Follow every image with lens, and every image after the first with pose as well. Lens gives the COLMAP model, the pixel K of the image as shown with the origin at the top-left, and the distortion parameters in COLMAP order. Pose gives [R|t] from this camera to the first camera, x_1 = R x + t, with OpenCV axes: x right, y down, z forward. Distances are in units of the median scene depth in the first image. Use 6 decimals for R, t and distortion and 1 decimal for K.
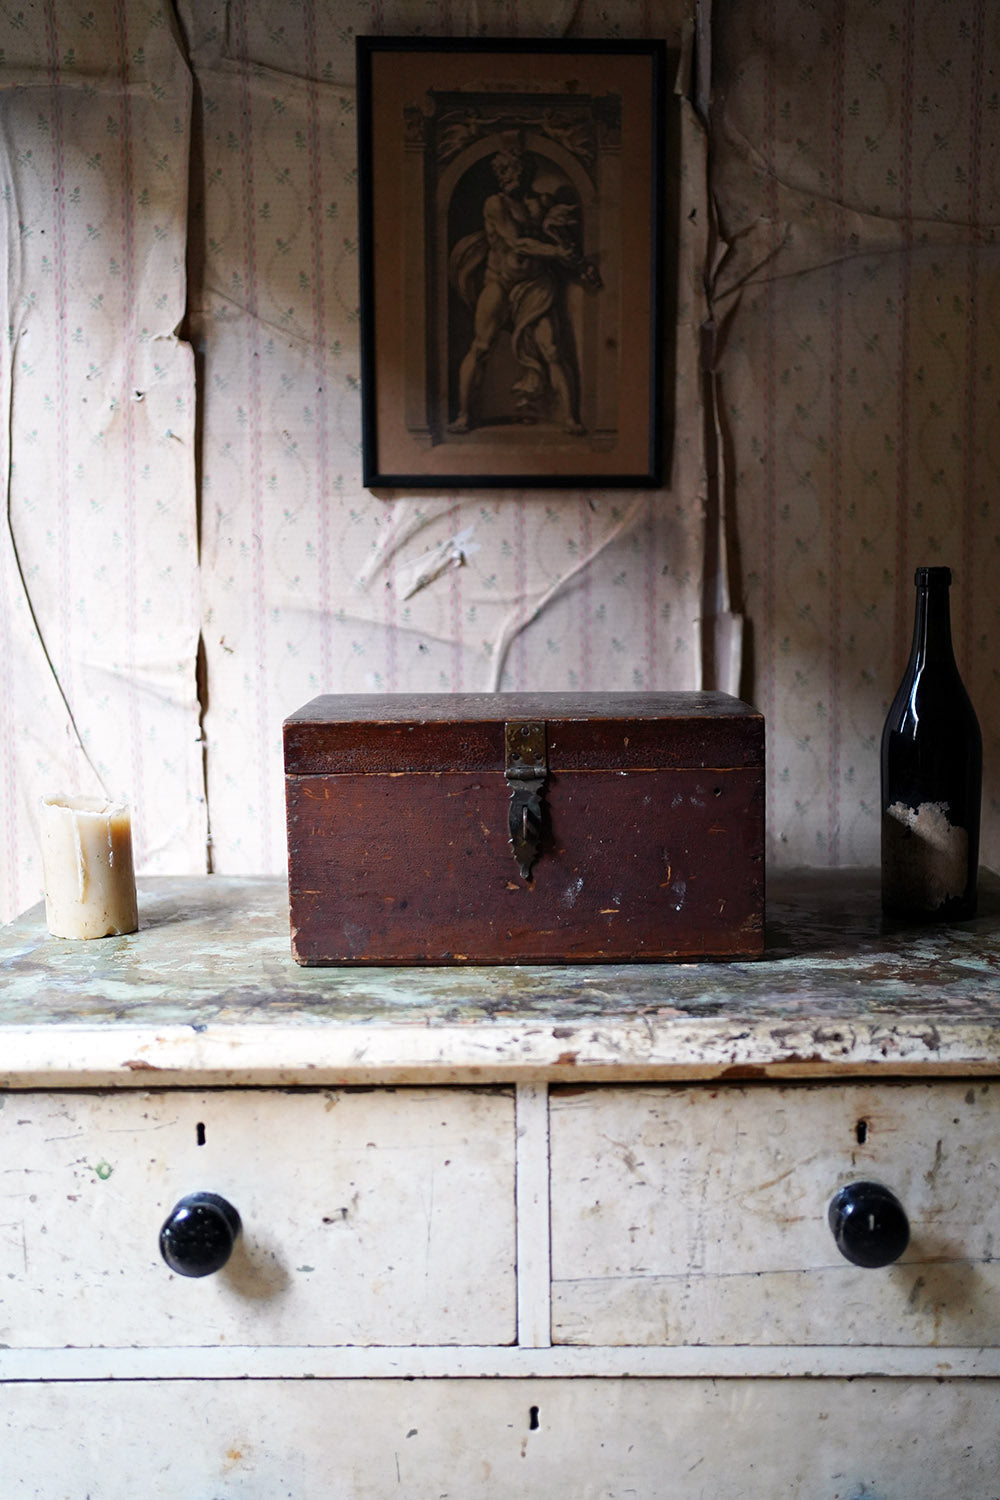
lens RADIAL K [[1493.7, 0, 490.6], [0, 1493.7, 746.1], [0, 0, 1]] dist [-0.031191, 0.153033]
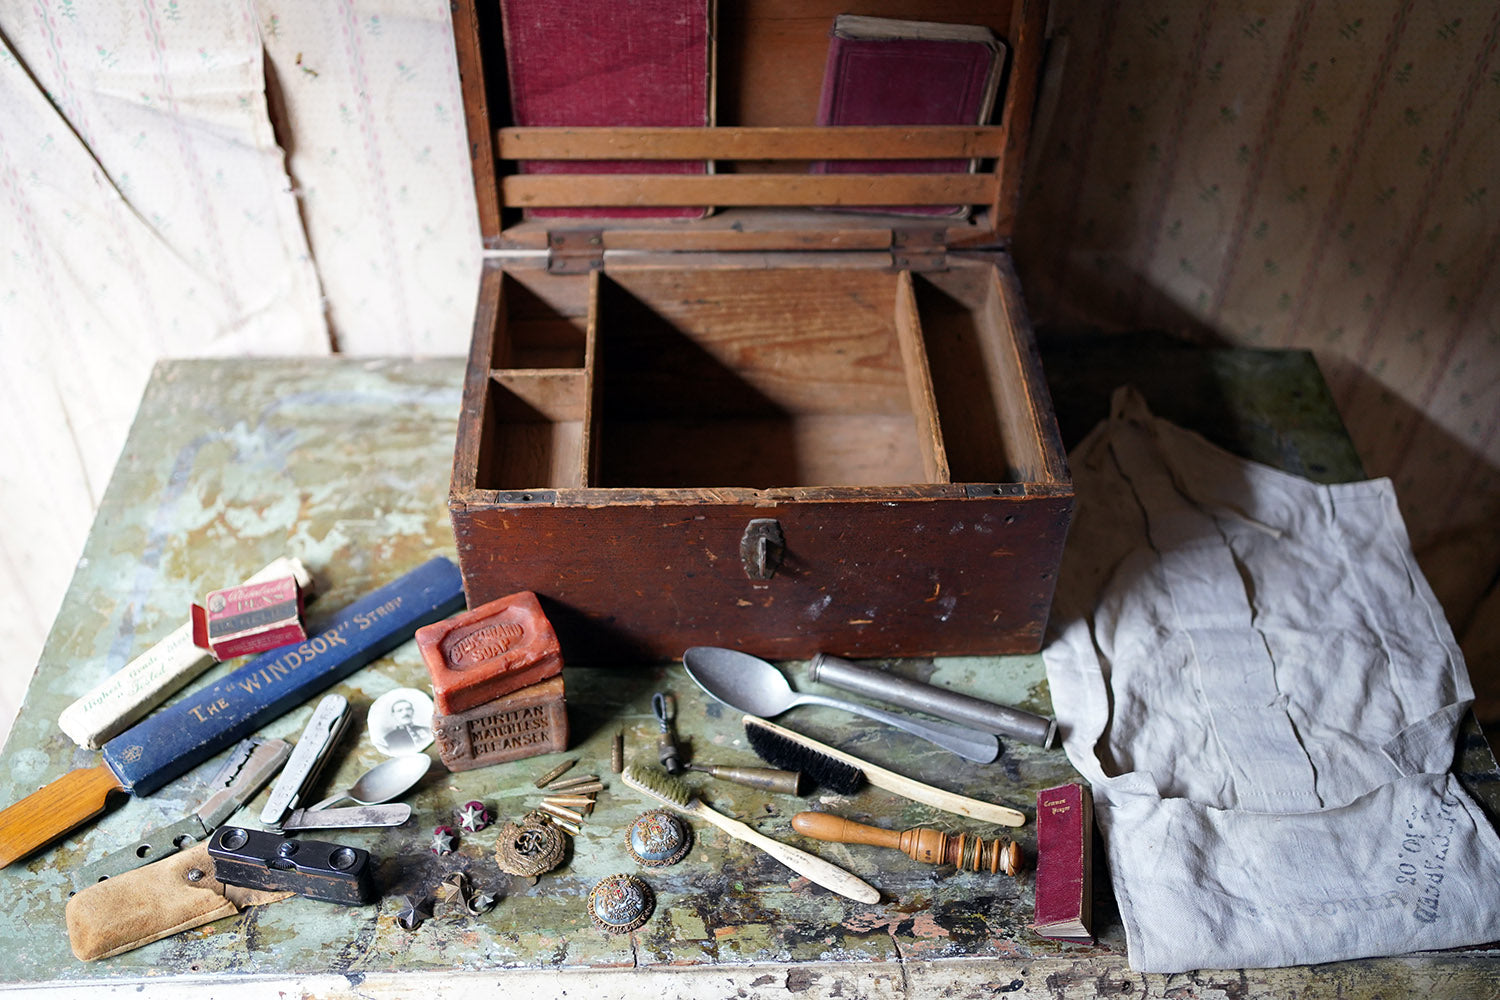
lens RADIAL K [[1514.0, 0, 746.3], [0, 1514.0, 500.5], [0, 0, 1]] dist [-0.024036, 0.142621]
pose [[0.998755, -0.007101, 0.049378, -0.013827], [-0.025663, 0.775658, 0.630631, -0.363362], [-0.042779, -0.631113, 0.774510, 0.346809]]
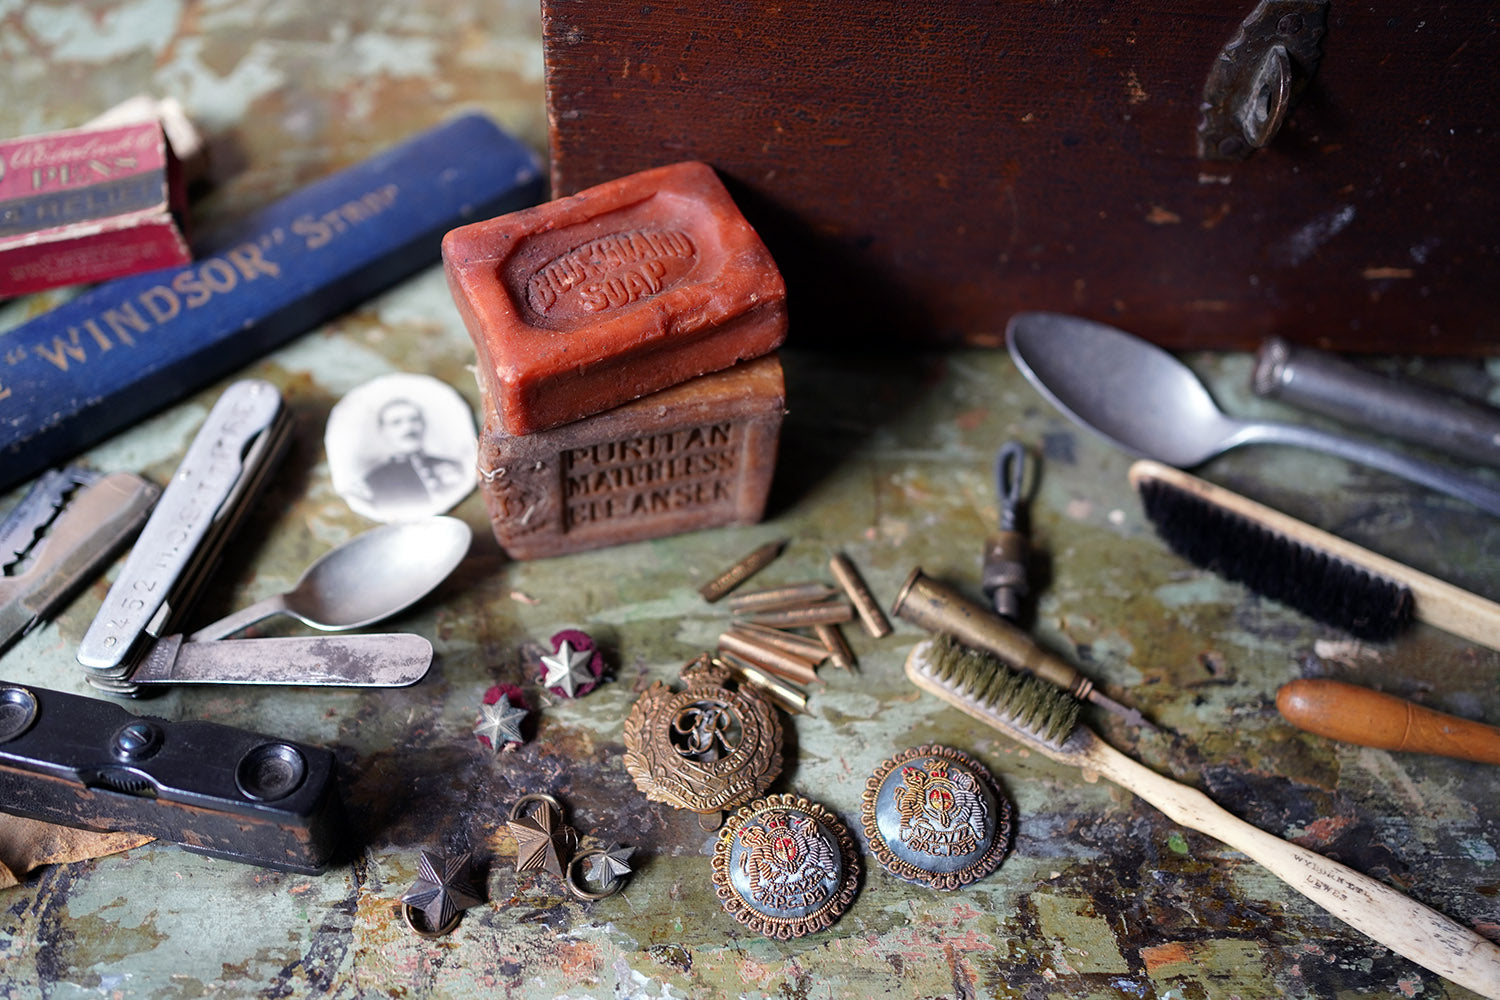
lens RADIAL K [[1514.0, 0, 746.3], [0, 1514.0, 500.5], [0, 0, 1]] dist [-0.024036, 0.142621]
pose [[0.995833, 0.022097, 0.088474, -0.086674], [-0.081347, 0.653722, 0.752350, -0.106140], [-0.041213, -0.756412, 0.652796, 0.584236]]
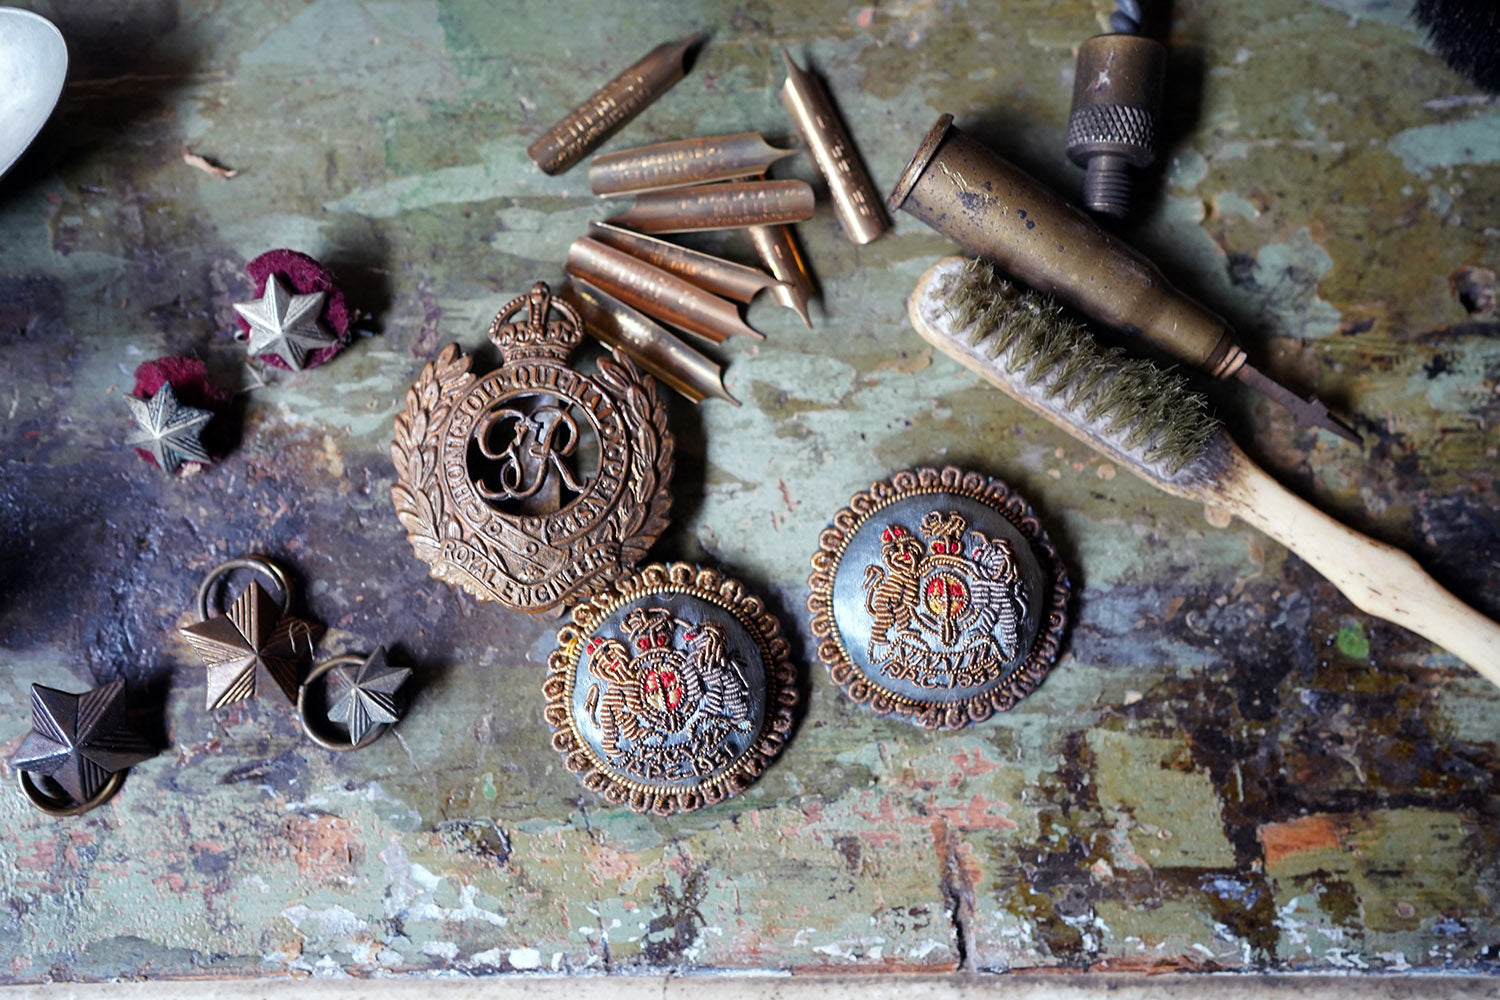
lens RADIAL K [[1514.0, 0, 746.3], [0, 1514.0, 500.5], [0, 0, 1]] dist [-0.024036, 0.142621]
pose [[0.998696, -0.004112, 0.050877, -0.056803], [-0.049437, 0.170152, 0.984177, -0.026561], [-0.012704, -0.985409, 0.169727, 0.694886]]
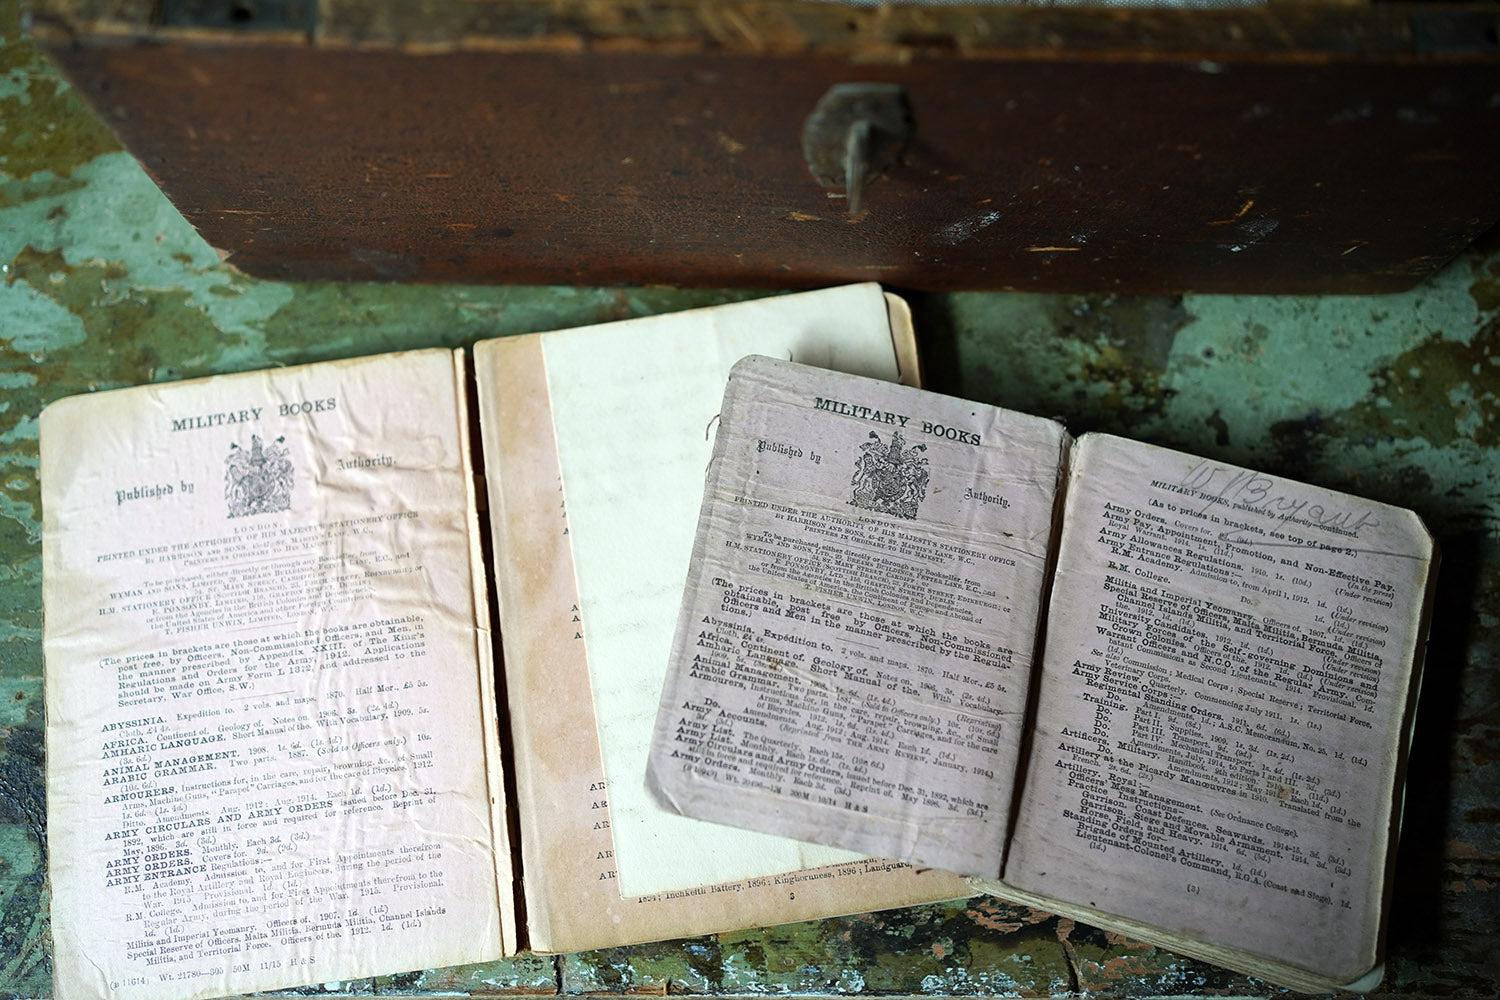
lens RADIAL K [[1527.5, 0, 752.2], [0, 1527.5, 490.6], [0, 0, 1]] dist [-0.018398, 0.138363]
pose [[0.998831, 0.005806, 0.047995, -0.006281], [-0.047165, 0.335027, 0.941027, -0.180047], [-0.010615, -0.942191, 0.334909, 0.666905]]
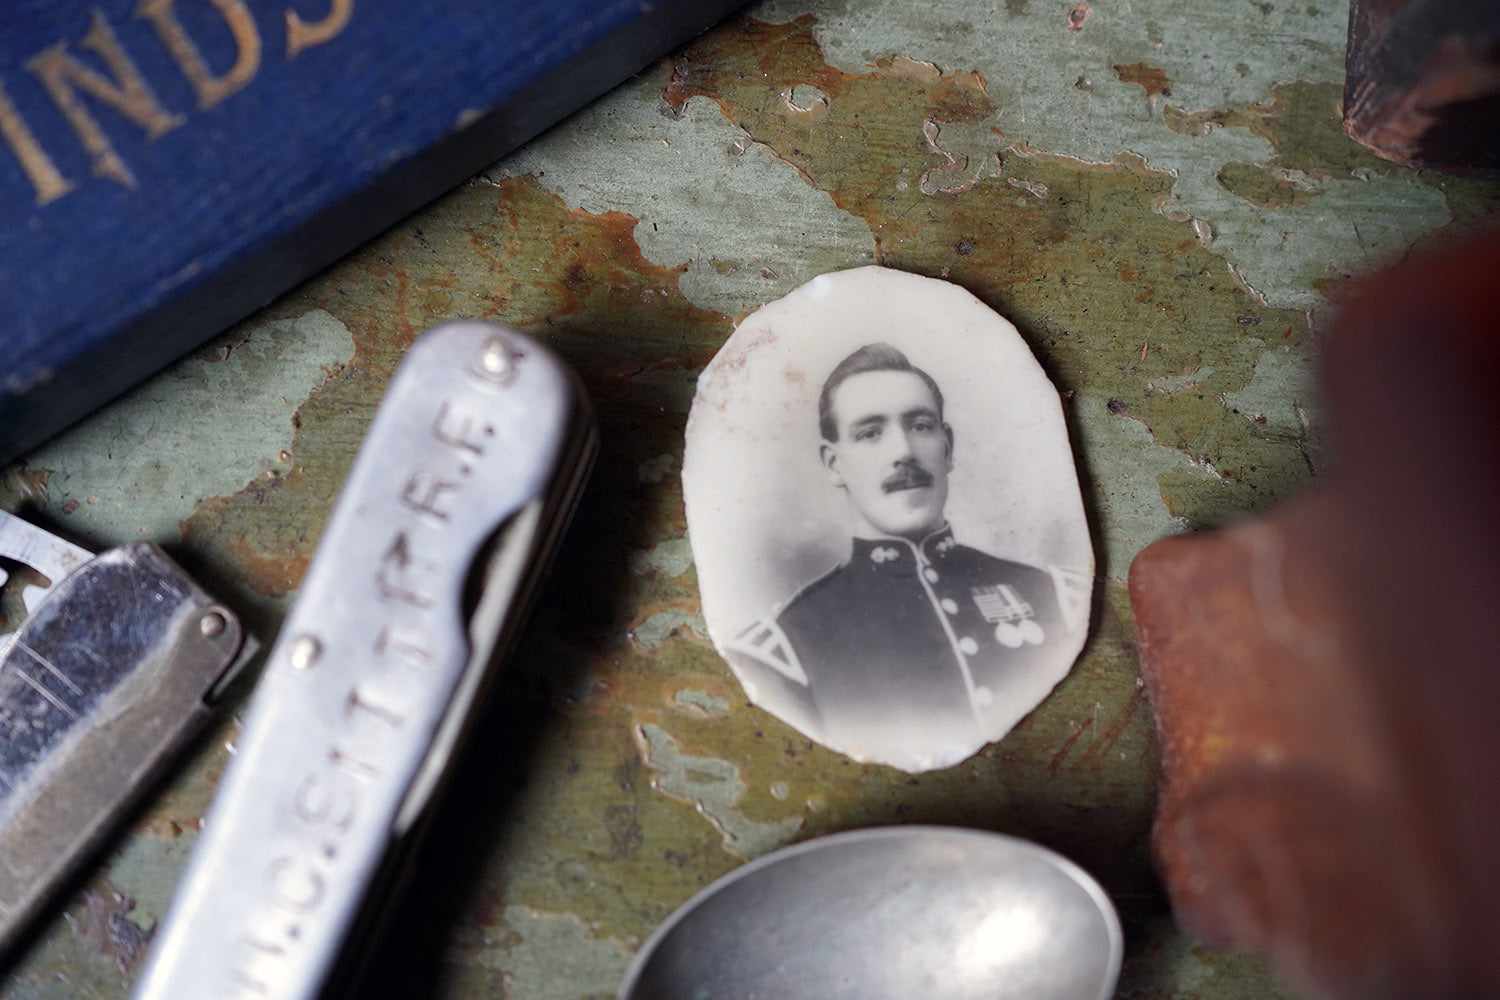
lens RADIAL K [[1532.1, 0, 750.3], [0, 1532.1, 494.0], [0, 0, 1]] dist [-0.021553, 0.126726]
pose [[0.993593, 0.101173, 0.050365, -0.142669], [-0.071781, 0.220723, 0.972691, 0.009514], [0.087293, -0.970075, 0.226571, 0.763328]]
